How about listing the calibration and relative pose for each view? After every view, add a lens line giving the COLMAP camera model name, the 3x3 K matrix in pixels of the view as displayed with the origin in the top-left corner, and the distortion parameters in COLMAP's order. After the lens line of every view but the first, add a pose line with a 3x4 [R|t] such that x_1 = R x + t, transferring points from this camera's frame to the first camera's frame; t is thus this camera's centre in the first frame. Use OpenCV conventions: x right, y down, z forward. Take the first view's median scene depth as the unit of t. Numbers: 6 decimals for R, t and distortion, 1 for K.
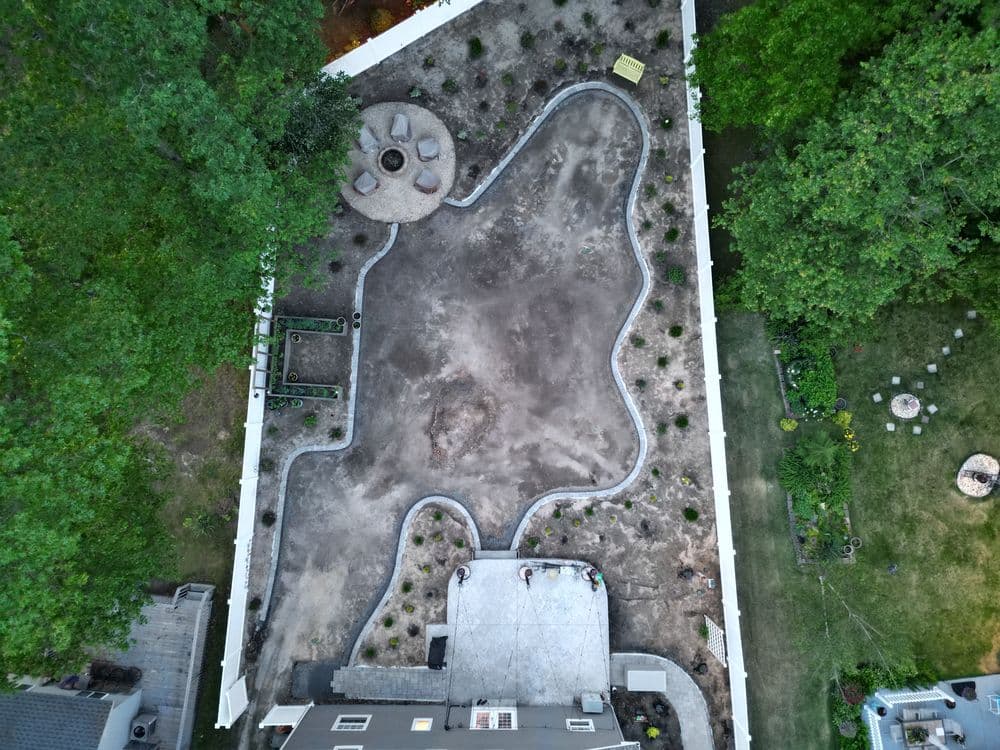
lens RADIAL K [[677.4, 0, 500.0], [0, 677.4, 375.0], [0, 0, 1]] dist [0.088770, -0.054782]
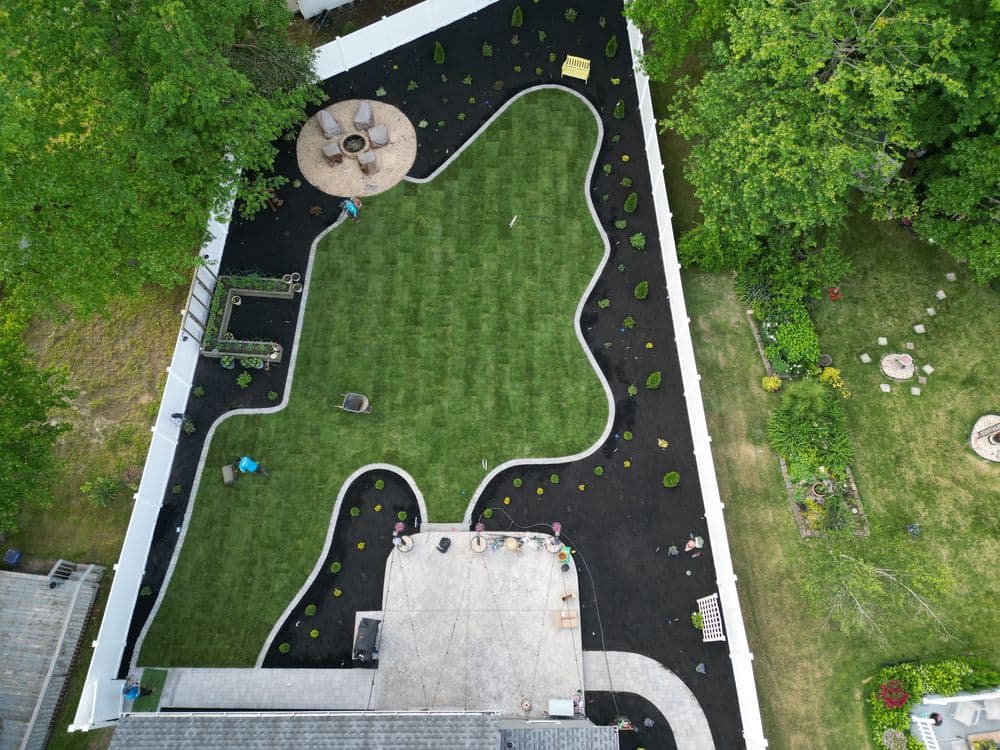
lens RADIAL K [[677.4, 0, 500.0], [0, 677.4, 375.0], [0, 0, 1]] dist [0.088770, -0.054782]
pose [[0.999968, -0.004429, -0.006658, 0.067994], [0.002181, 0.952094, -0.305797, 0.336926], [0.007694, 0.305773, 0.952073, 0.132974]]
